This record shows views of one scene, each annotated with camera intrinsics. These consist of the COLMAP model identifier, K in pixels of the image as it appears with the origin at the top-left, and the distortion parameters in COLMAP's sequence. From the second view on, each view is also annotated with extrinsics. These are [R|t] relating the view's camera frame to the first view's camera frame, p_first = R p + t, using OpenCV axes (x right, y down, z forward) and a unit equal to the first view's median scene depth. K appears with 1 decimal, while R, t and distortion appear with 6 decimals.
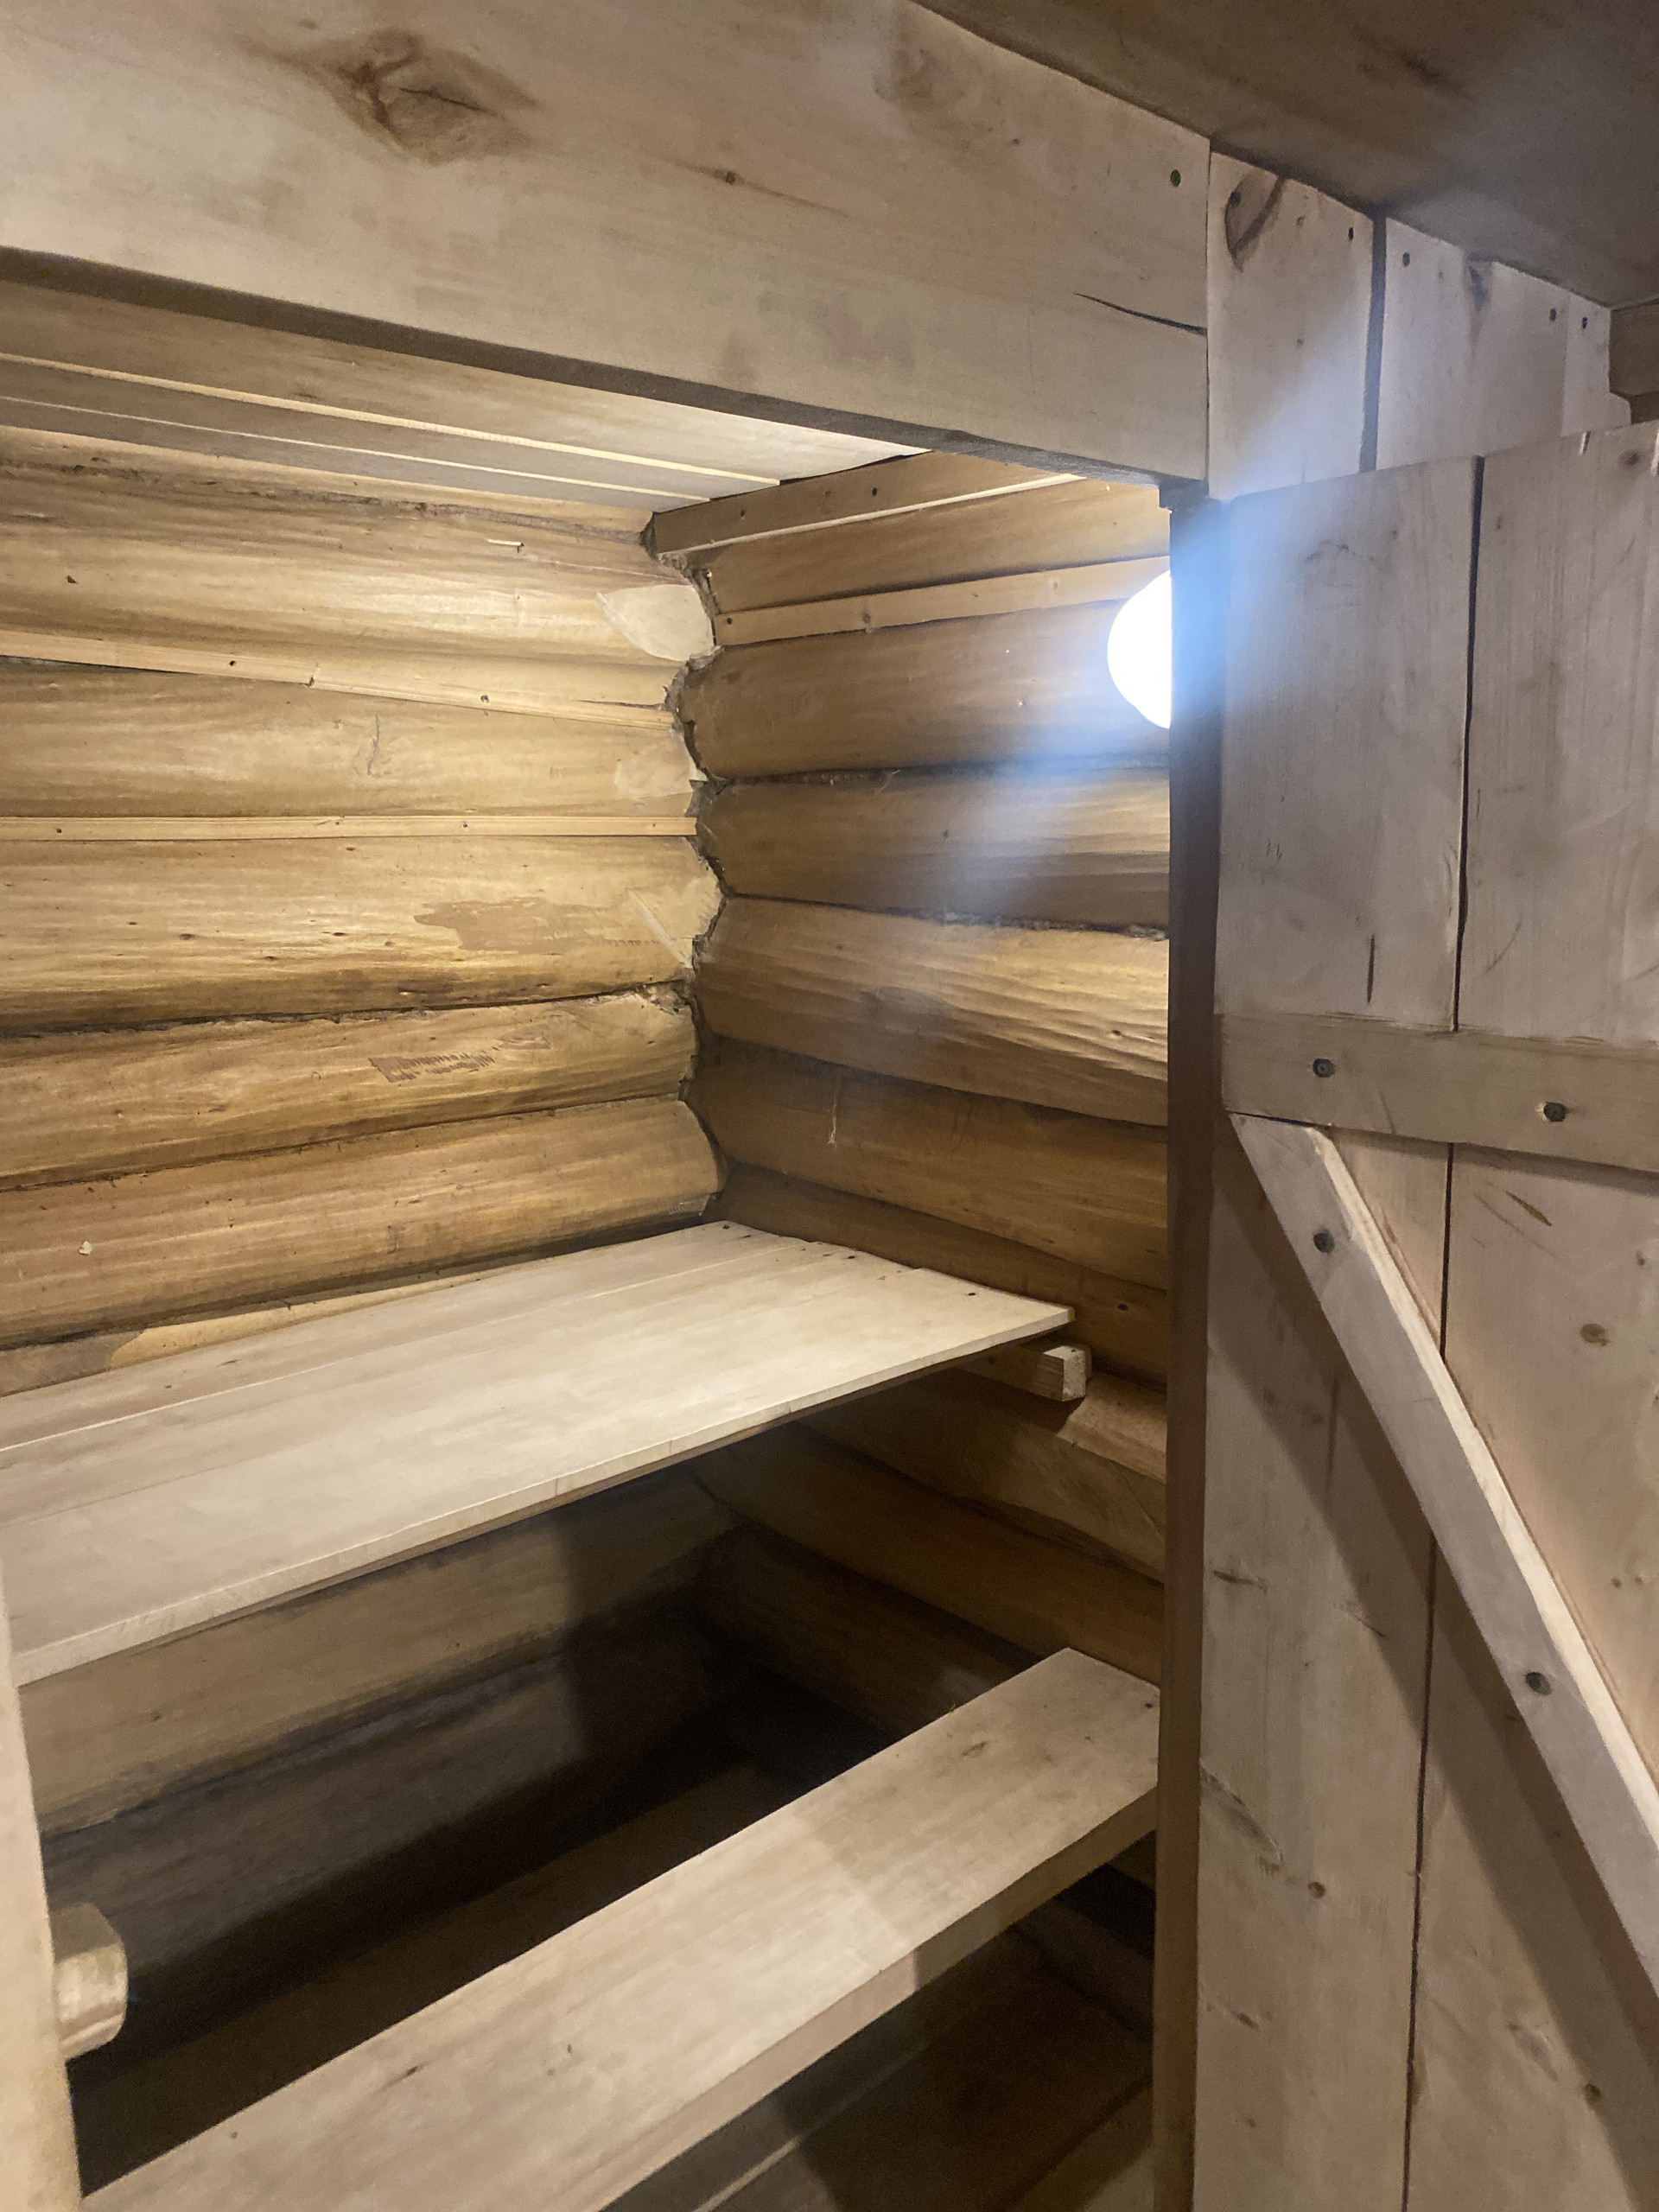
lens RADIAL K [[1665.6, 0, 838.8], [0, 1665.6, 1114.5], [0, 0, 1]] dist [0.031345, -0.034772]
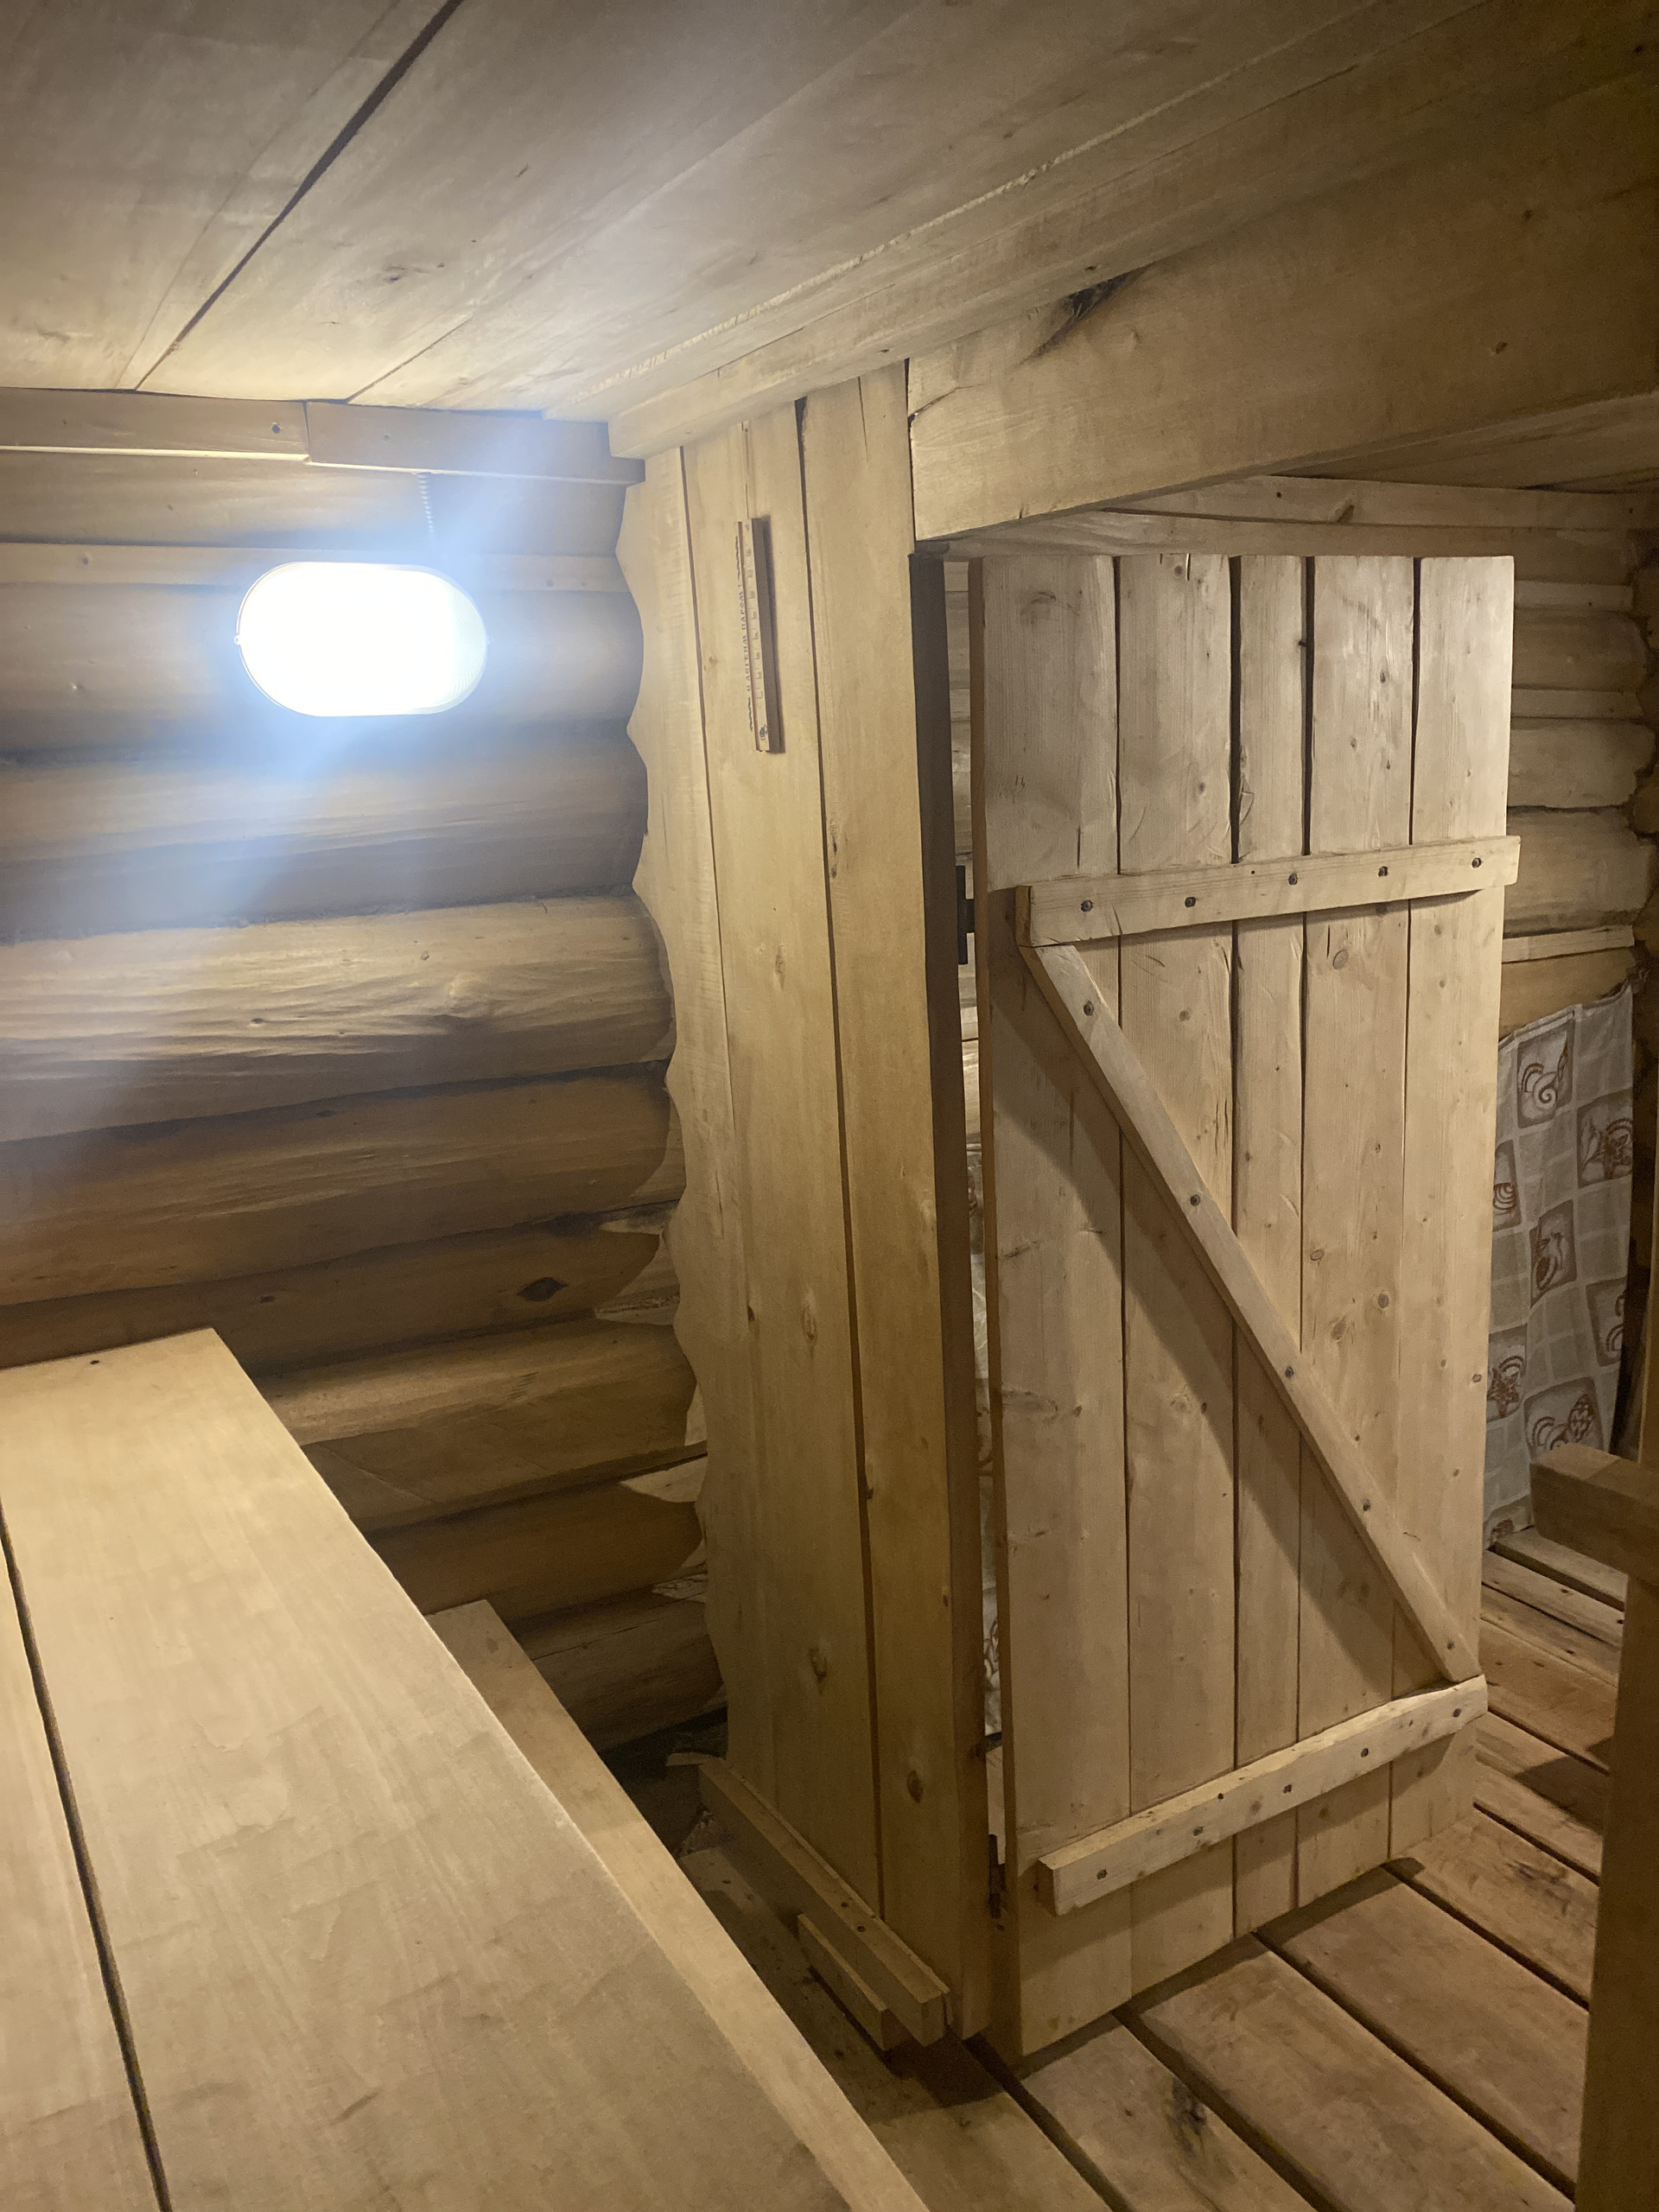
lens RADIAL K [[1665.6, 0, 841.9], [0, 1665.6, 1103.4], [0, 0, 1]] dist [0.031345, -0.034772]
pose [[0.227278, -0.209724, 0.950979, -1.345058], [0.227534, 0.960941, 0.157542, -0.149556], [-0.946875, 0.180574, 0.266121, 0.772269]]
